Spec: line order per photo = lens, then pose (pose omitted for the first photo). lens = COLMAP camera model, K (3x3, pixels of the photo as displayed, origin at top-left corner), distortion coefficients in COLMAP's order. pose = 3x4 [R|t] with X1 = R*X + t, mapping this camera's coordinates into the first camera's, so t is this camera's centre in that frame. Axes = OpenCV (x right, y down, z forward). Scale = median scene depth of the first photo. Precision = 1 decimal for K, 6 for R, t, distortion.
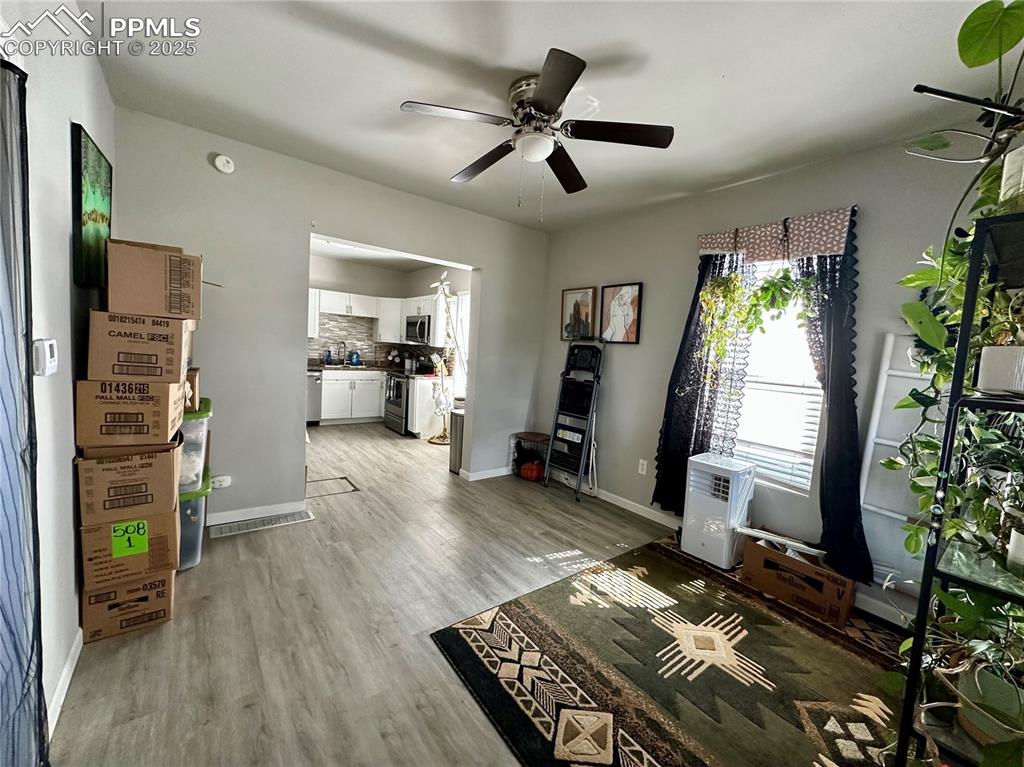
lens RADIAL K [[411.5, 0, 505.3], [0, 411.5, 381.5], [0, 0, 1]] dist [0.000065, -0.000013]
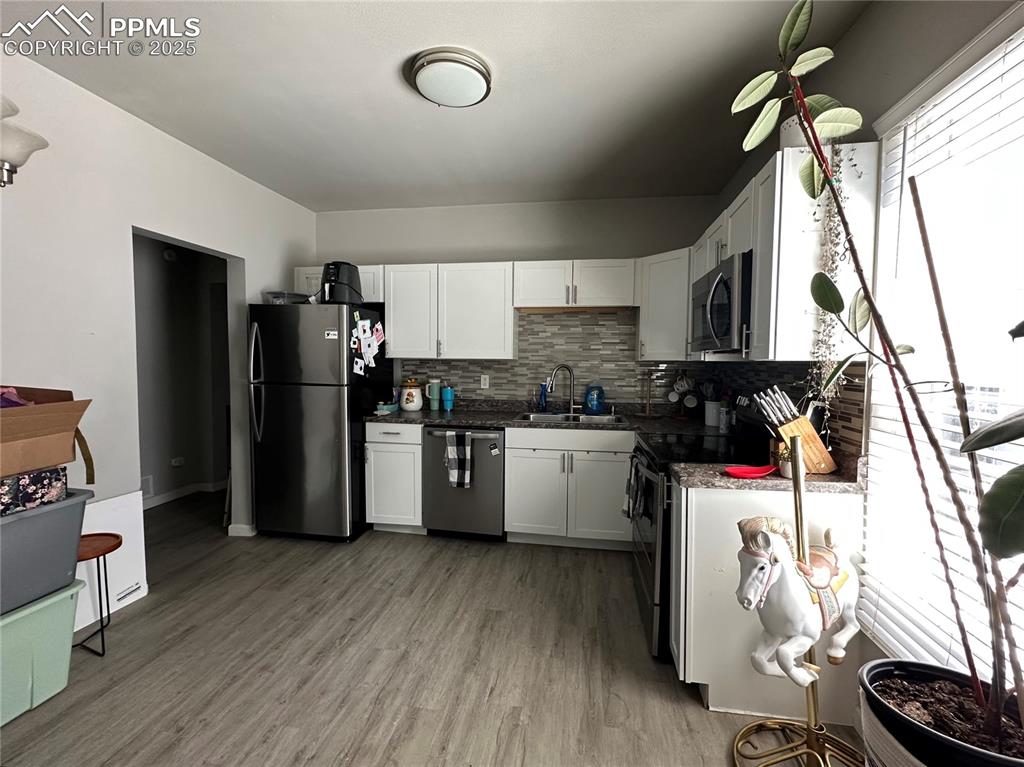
lens RADIAL K [[434.3, 0, 512.0], [0, 434.3, 383.5], [0, 0, 1]] dist [-0.000147, -0.000026]
pose [[0.688594, -0.026103, -0.724677, -0.081460], [-0.022680, 0.998088, -0.057502, -0.049230], [0.724793, 0.056031, 0.686685, 0.670776]]
